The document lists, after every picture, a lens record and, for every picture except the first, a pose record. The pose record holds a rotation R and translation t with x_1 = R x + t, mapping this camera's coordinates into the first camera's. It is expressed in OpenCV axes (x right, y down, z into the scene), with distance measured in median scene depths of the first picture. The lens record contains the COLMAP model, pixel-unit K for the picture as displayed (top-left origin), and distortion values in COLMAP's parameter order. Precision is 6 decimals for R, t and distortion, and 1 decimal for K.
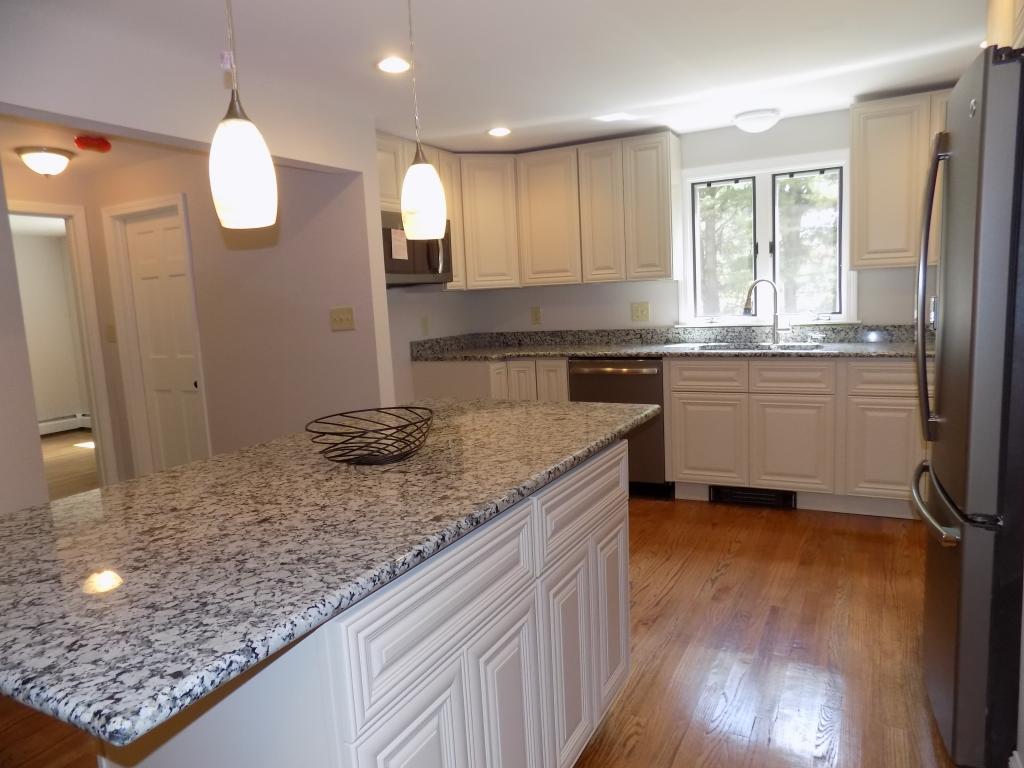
lens RADIAL K [[697.8, 0, 512.0], [0, 697.8, 384.0], [0, 0, 1]] dist [-0.085286, 0.098235]
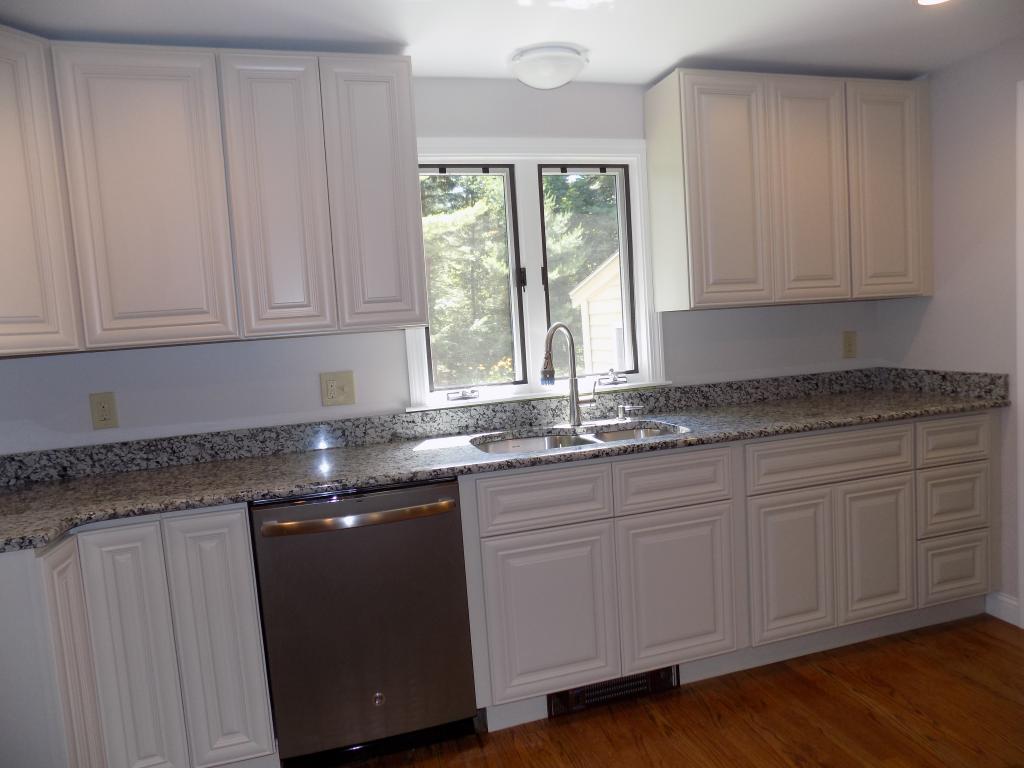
lens RADIAL K [[697.8, 0, 512.0], [0, 697.8, 384.0], [0, 0, 1]] dist [-0.085286, 0.098235]
pose [[0.721914, -0.058561, 0.689501, -0.100530], [0.121261, 0.991700, -0.042734, -0.075083], [-0.681276, 0.114460, 0.723023, 0.570168]]
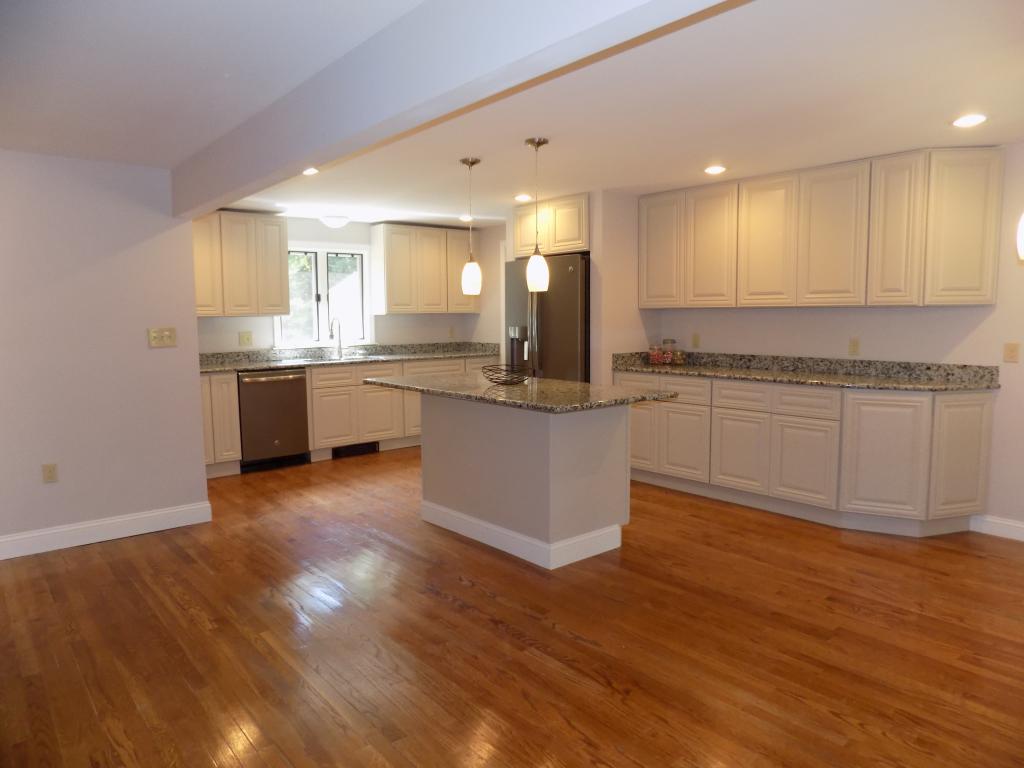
lens RADIAL K [[697.8, 0, 512.0], [0, 697.8, 384.0], [0, 0, 1]] dist [-0.085286, 0.098235]
pose [[0.386481, -0.048115, 0.921042, -0.954199], [0.113927, 0.993481, 0.004094, 0.041801], [-0.915234, 0.103349, 0.389443, 0.009648]]
